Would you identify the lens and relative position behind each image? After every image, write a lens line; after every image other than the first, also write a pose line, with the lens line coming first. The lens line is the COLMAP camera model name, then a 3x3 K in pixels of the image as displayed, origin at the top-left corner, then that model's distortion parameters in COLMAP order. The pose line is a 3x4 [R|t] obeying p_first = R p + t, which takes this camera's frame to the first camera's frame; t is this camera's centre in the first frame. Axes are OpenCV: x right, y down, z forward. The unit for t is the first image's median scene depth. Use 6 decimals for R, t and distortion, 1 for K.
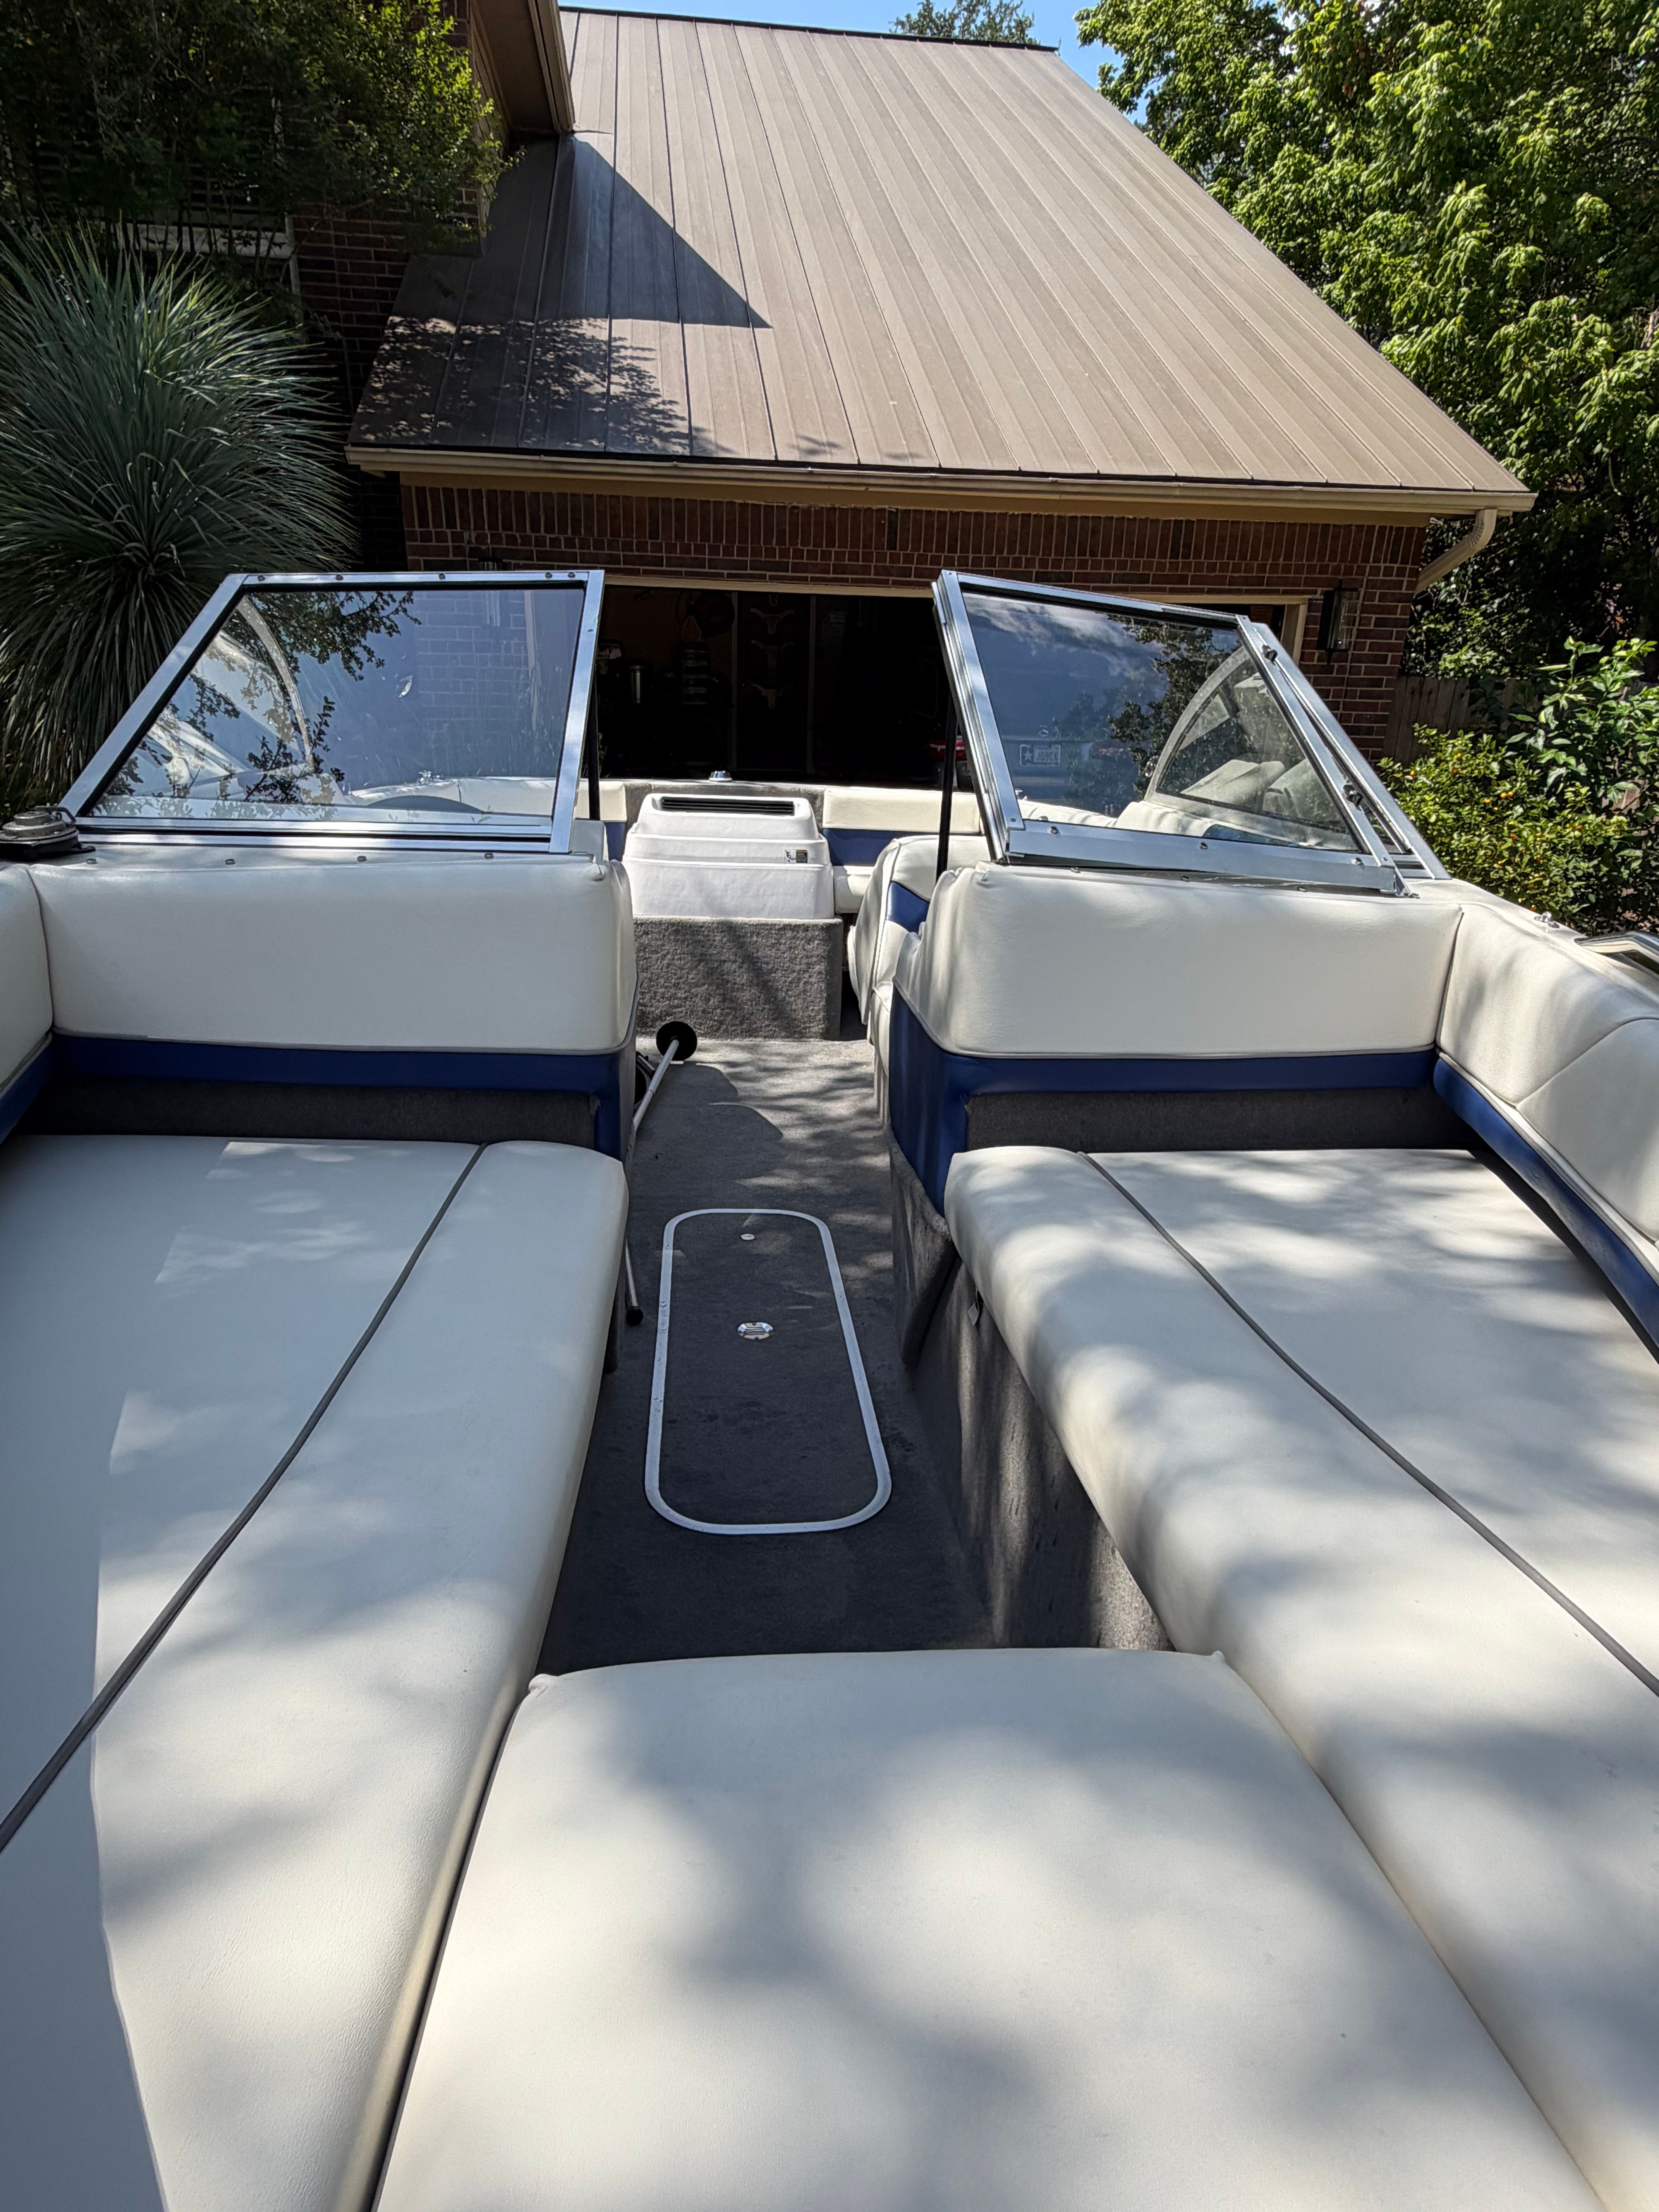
lens RADIAL K [[1262.3, 0, 829.5], [0, 1262.3, 1106.0], [0, 0, 1]] dist [0.003708, 0.002554]
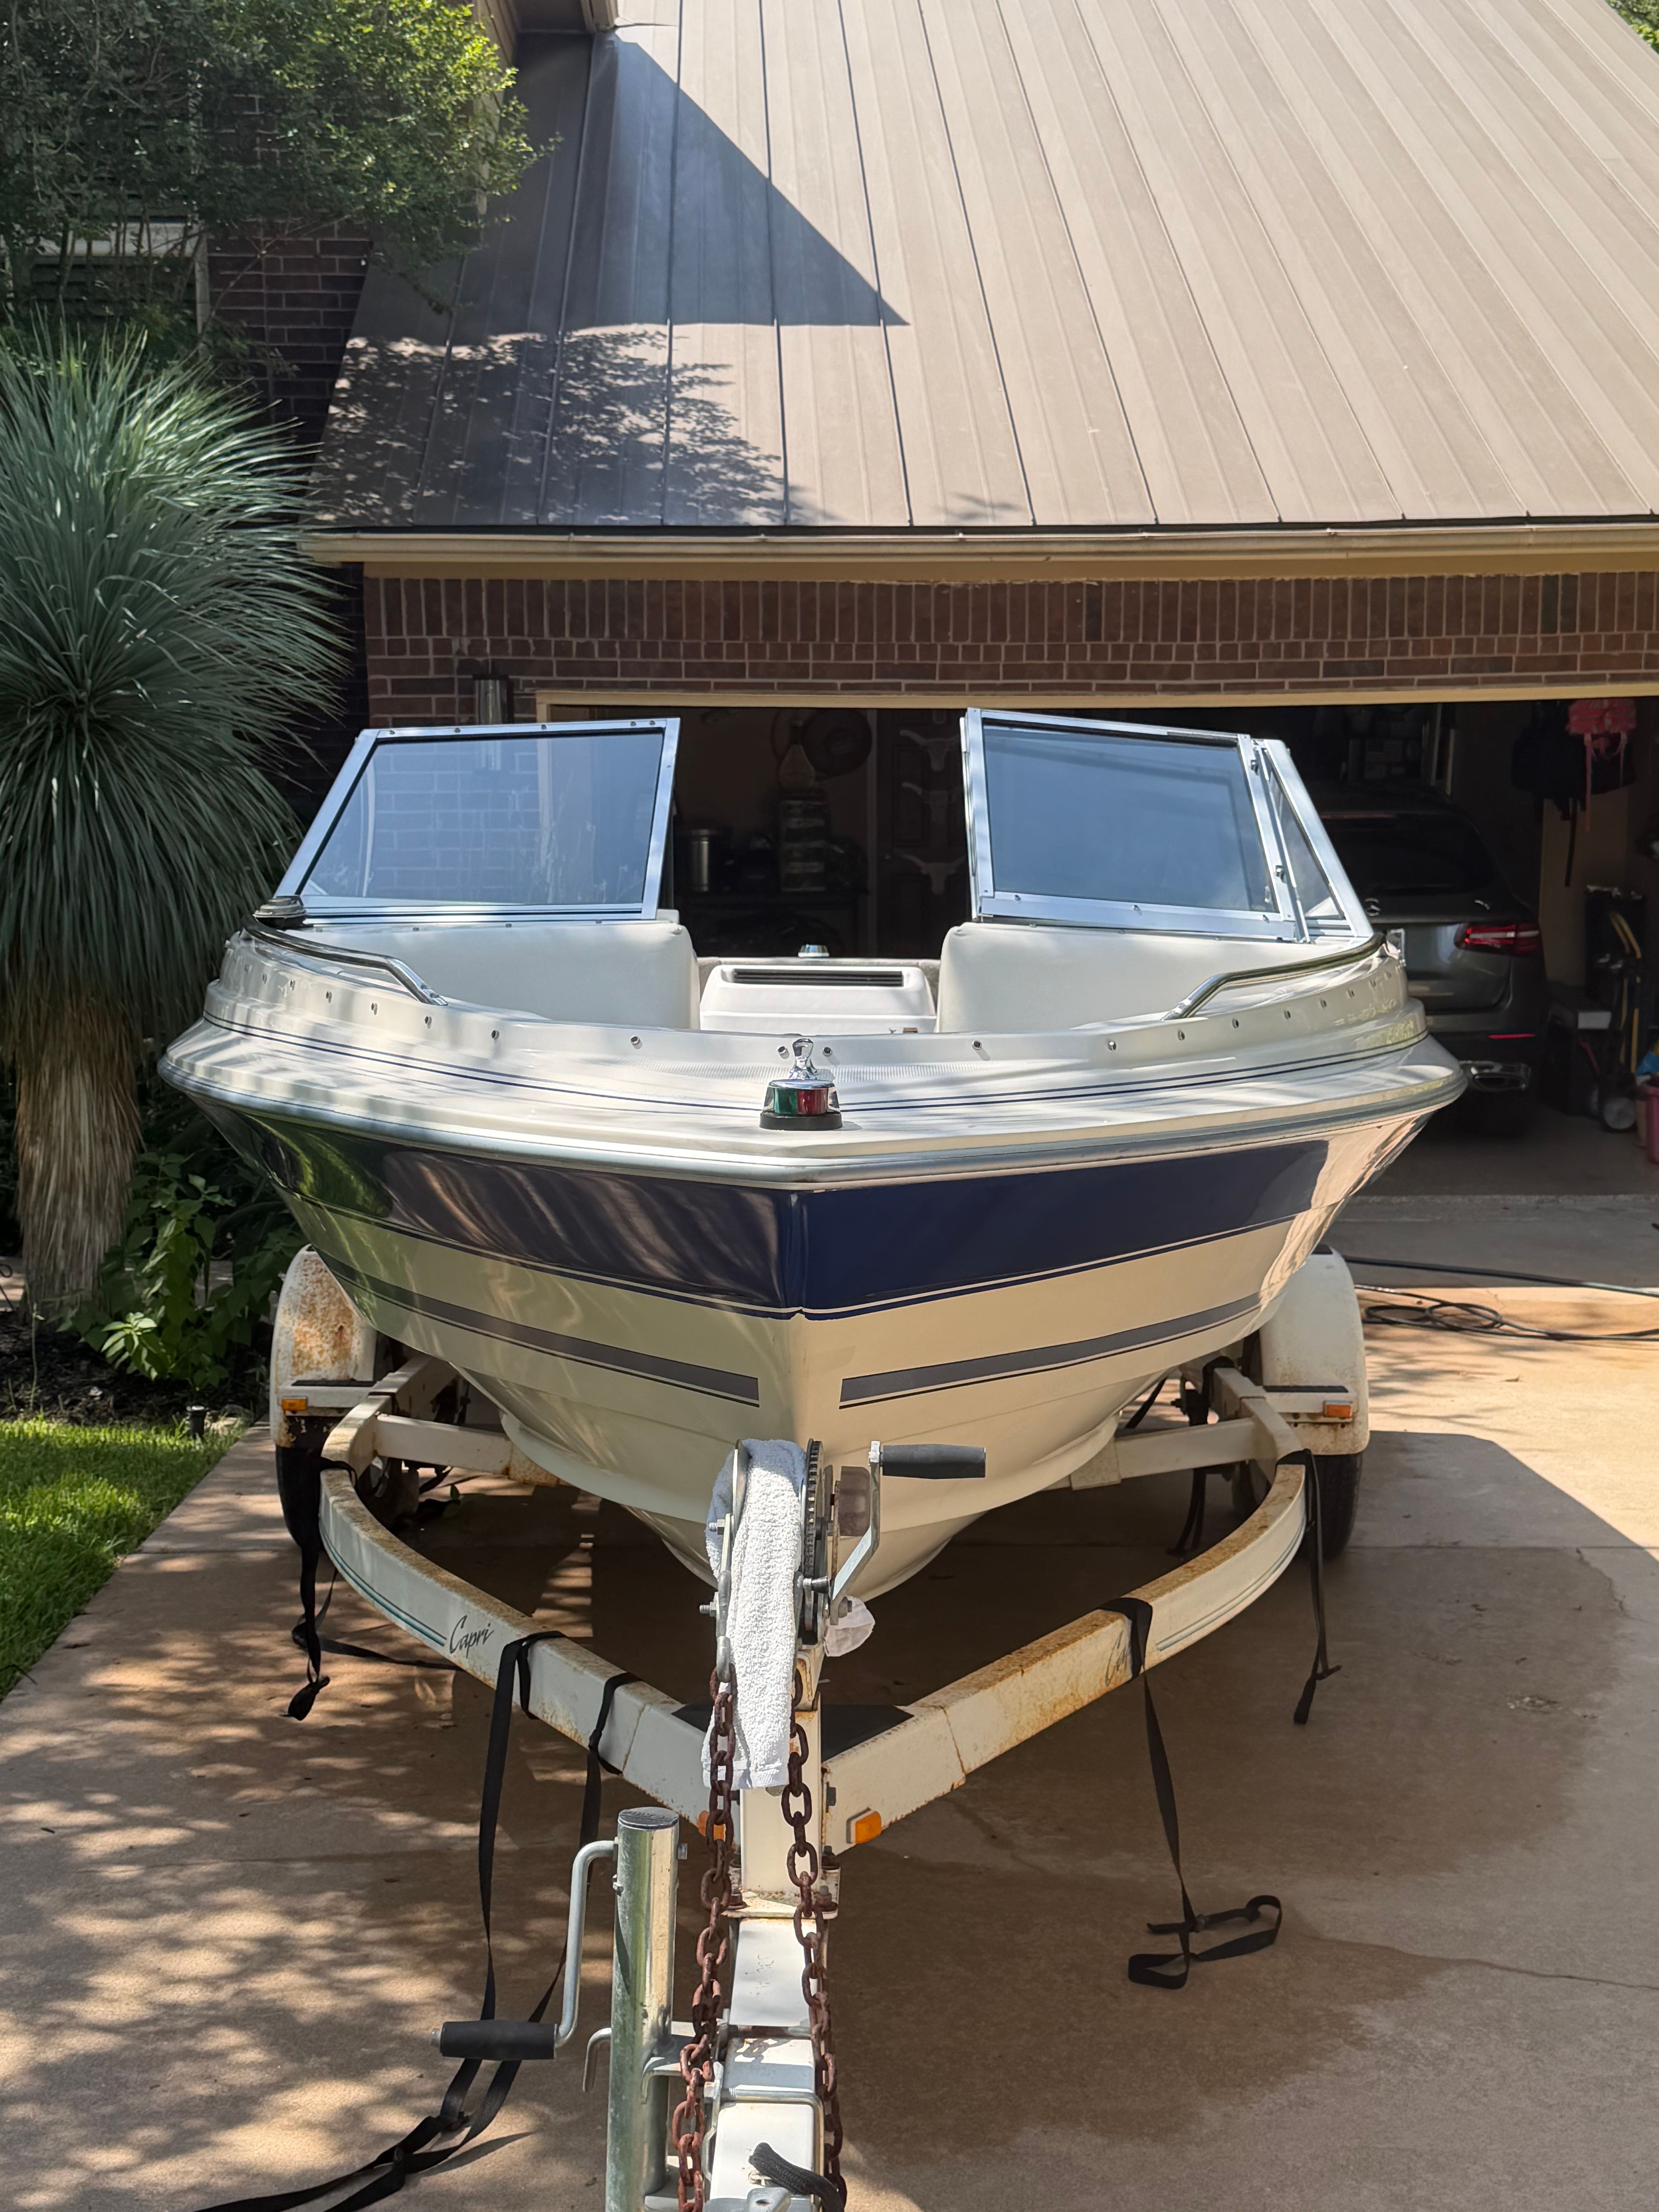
lens RADIAL K [[2783.3, 0, 829.5], [0, 2783.3, 1106.0], [0, 0, 1]] dist [0.163774, -0.029339]
pose [[0.994897, -0.018892, -0.099111, 0.052092], [-0.005083, 0.971682, -0.236239, 0.133838], [0.100767, 0.235538, 0.966627, -0.350020]]
